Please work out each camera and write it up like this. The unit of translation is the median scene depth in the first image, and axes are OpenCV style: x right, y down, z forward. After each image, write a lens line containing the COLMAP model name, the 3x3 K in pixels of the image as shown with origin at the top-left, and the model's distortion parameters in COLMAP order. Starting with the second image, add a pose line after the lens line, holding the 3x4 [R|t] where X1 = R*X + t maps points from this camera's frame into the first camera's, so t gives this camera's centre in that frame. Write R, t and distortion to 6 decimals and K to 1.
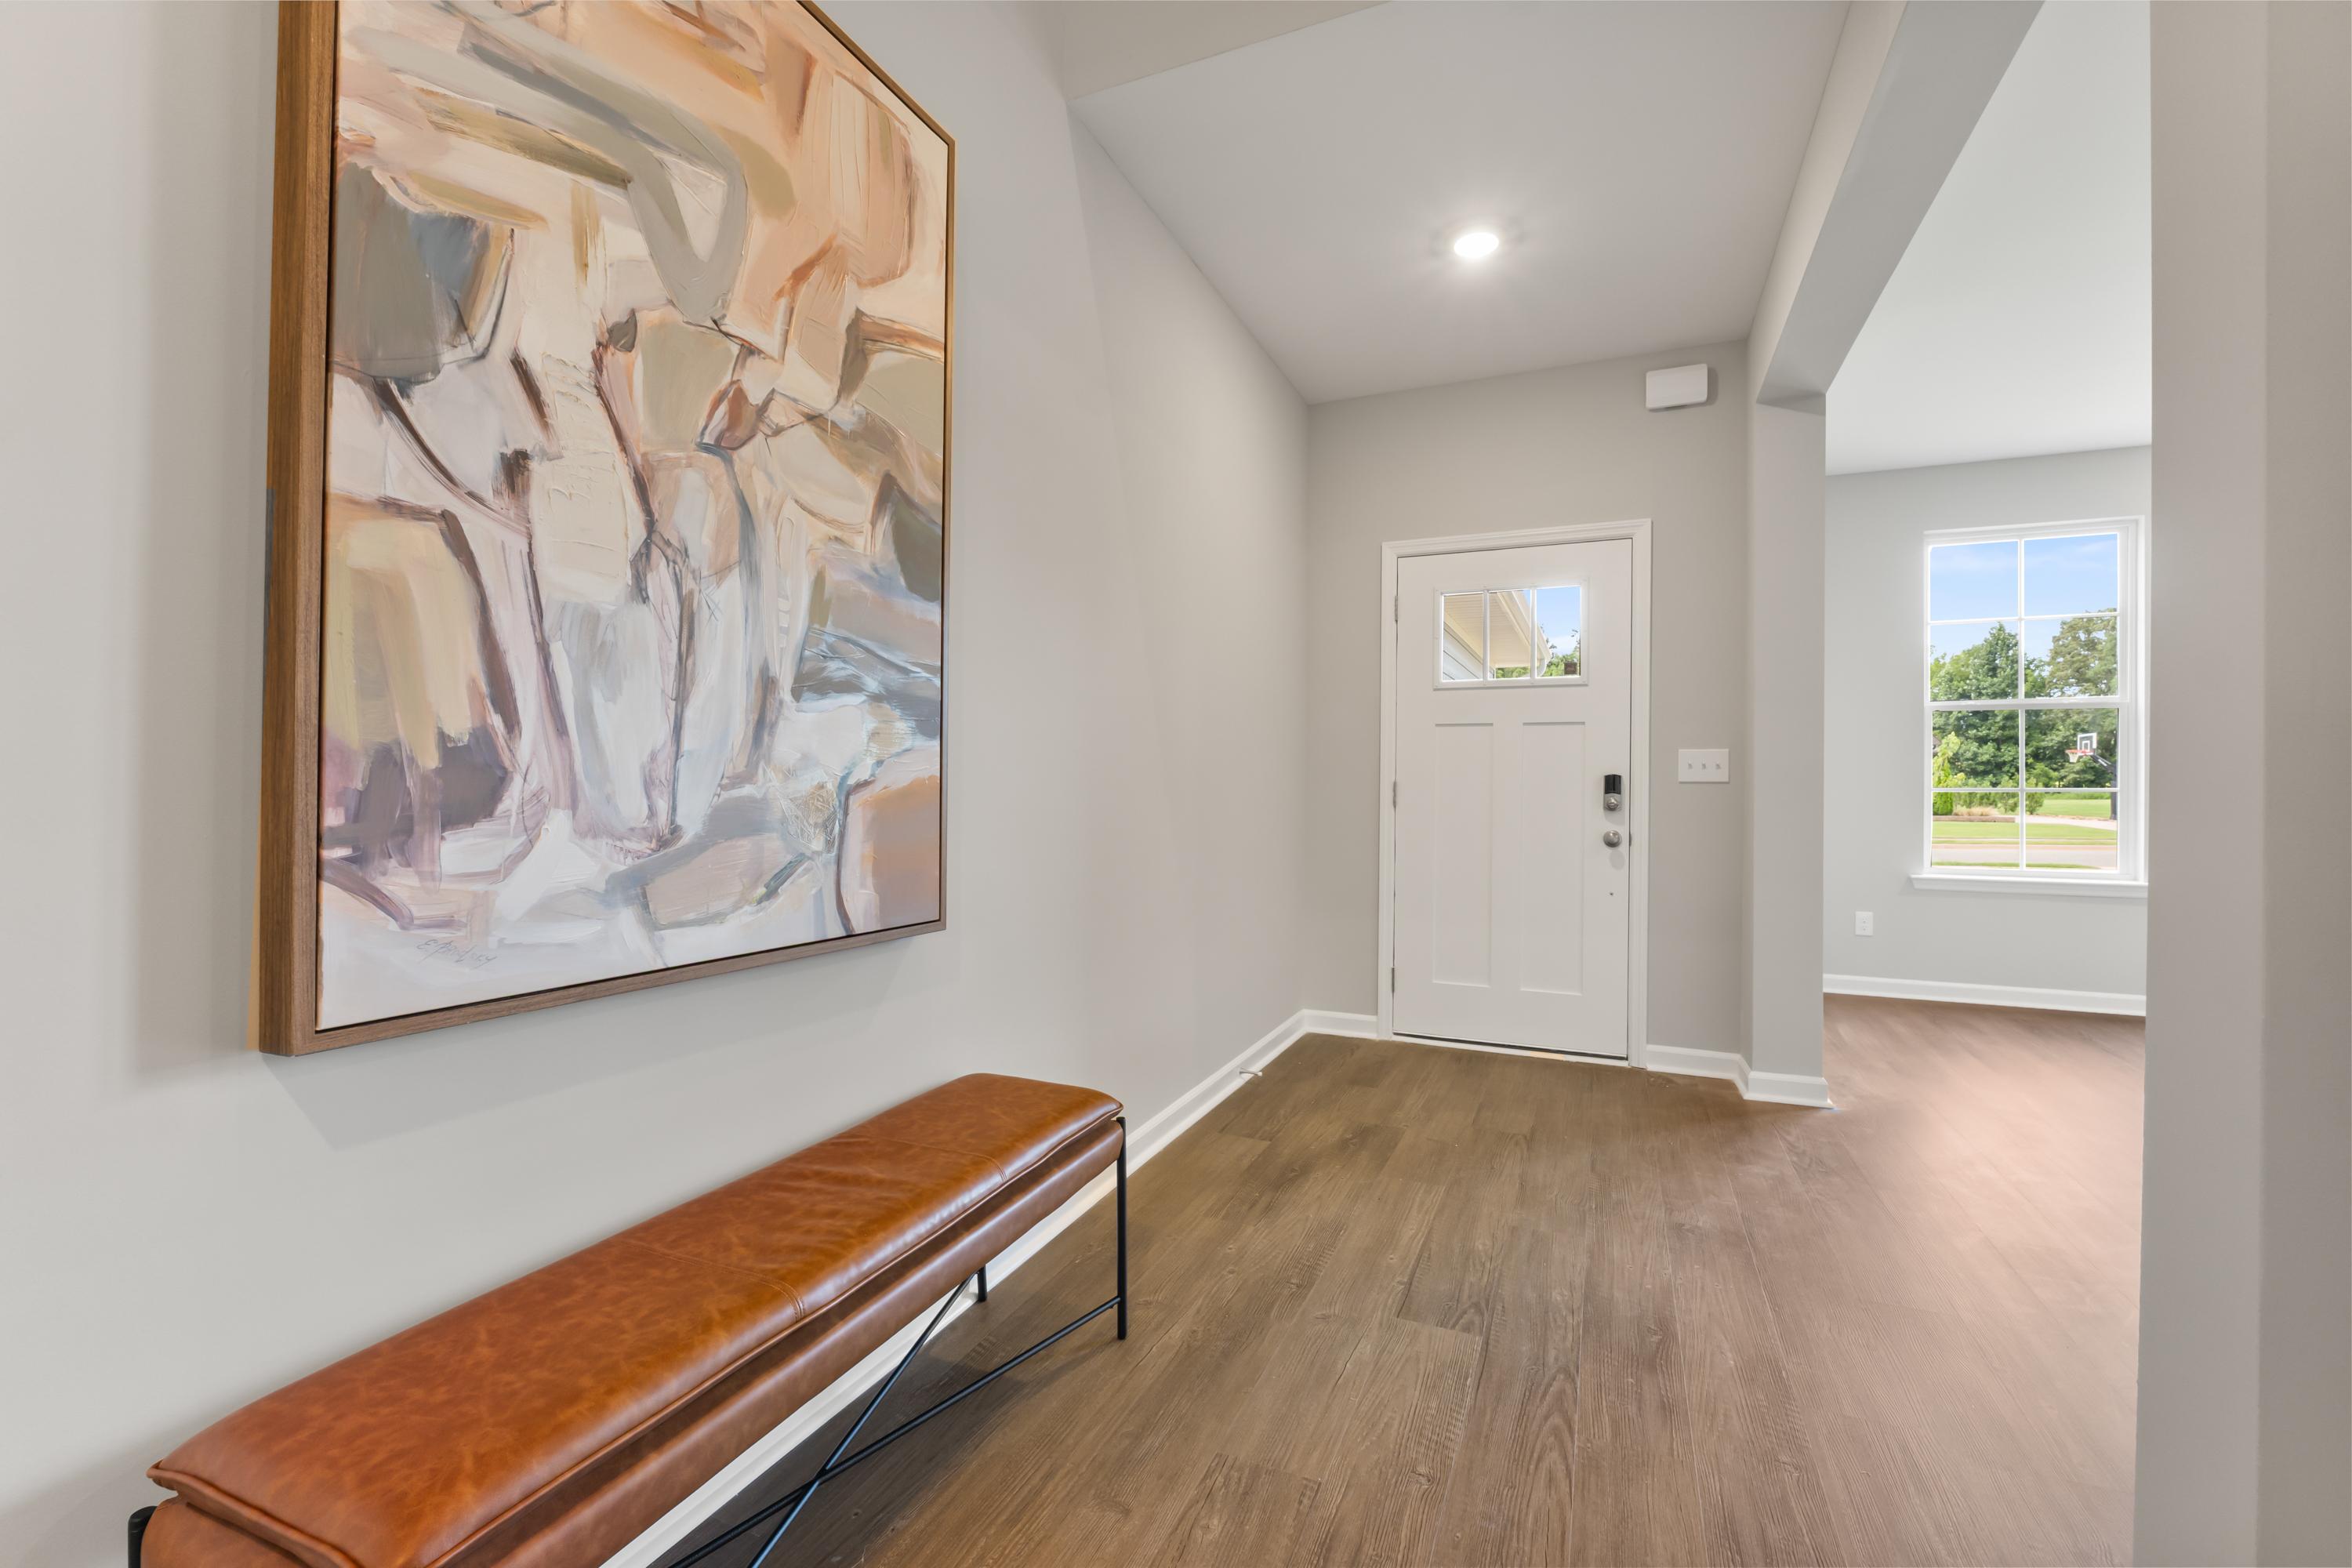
lens RADIAL K [[1002.1, 0, 1185.3], [0, 1002.1, 780.5], [0, 0, 1]] dist [-0.003052, -0.000905]
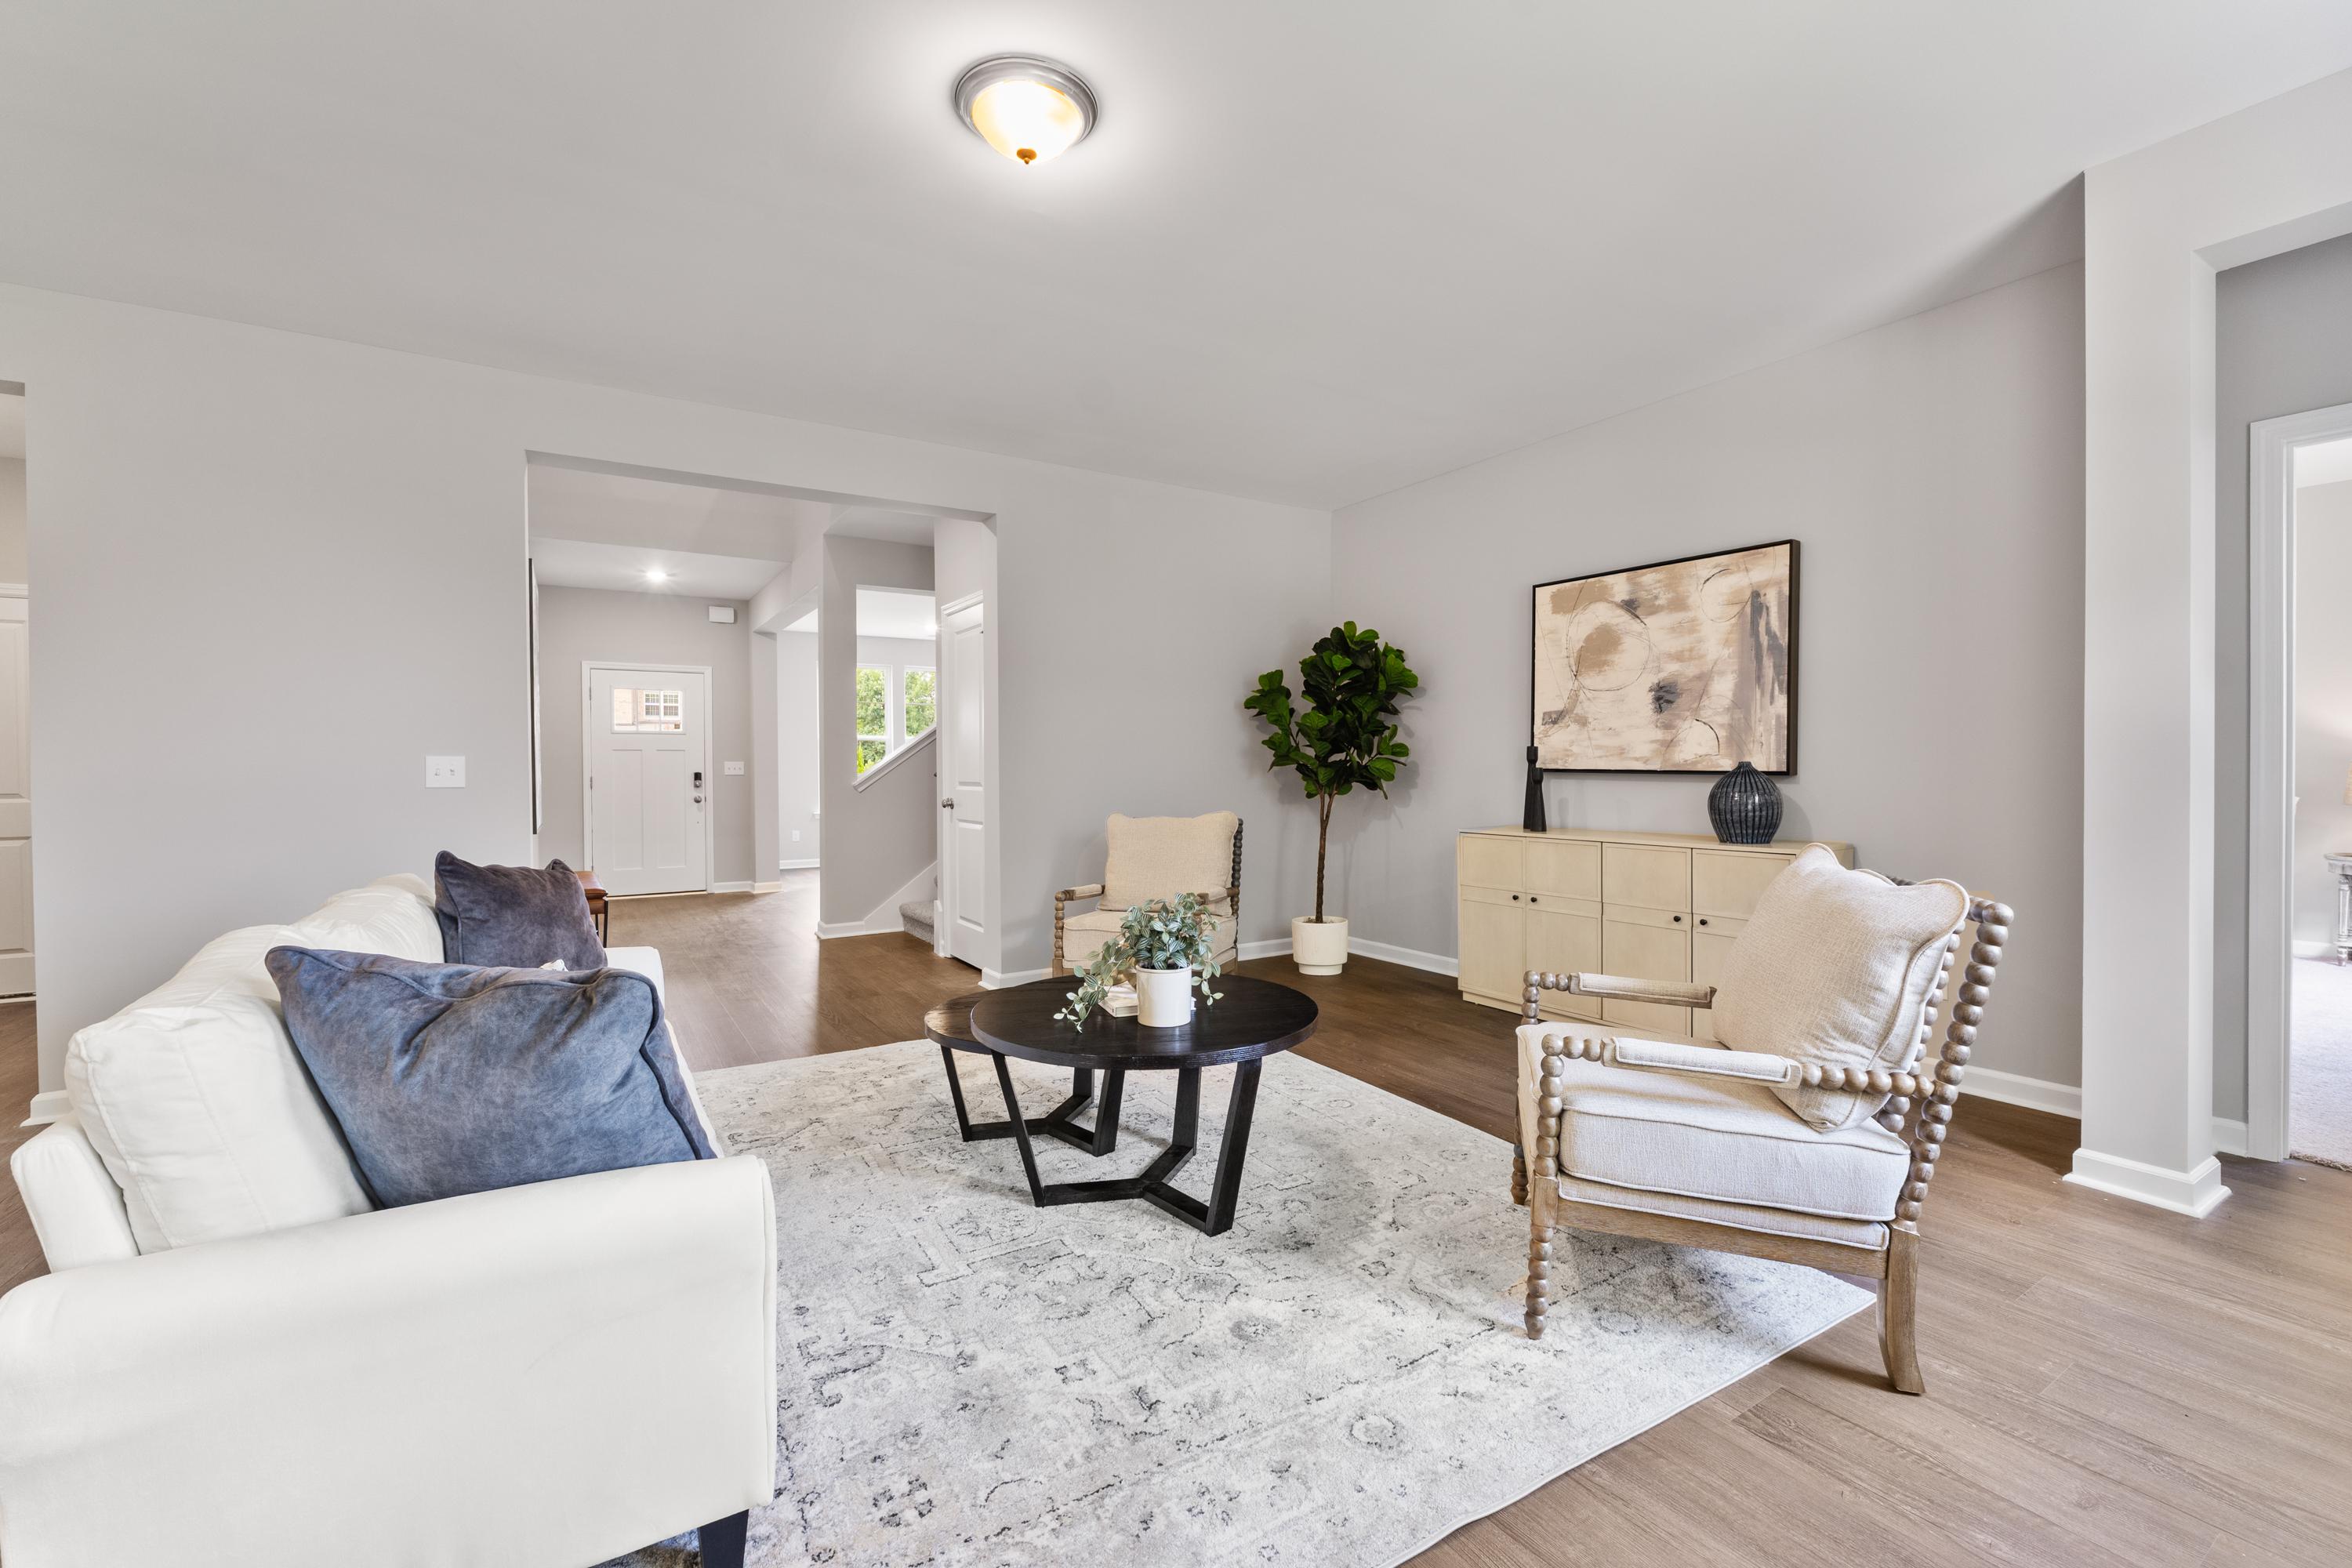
lens RADIAL K [[1002.1, 0, 1183.2], [0, 1002.1, 780.9], [0, 0, 1]] dist [-0.003052, -0.000905]
pose [[0.581590, -0.014251, 0.813358, -0.811338], [0.009109, 0.999898, 0.011007, -0.001370], [-0.813431, 0.001007, 0.581660, -1.282116]]
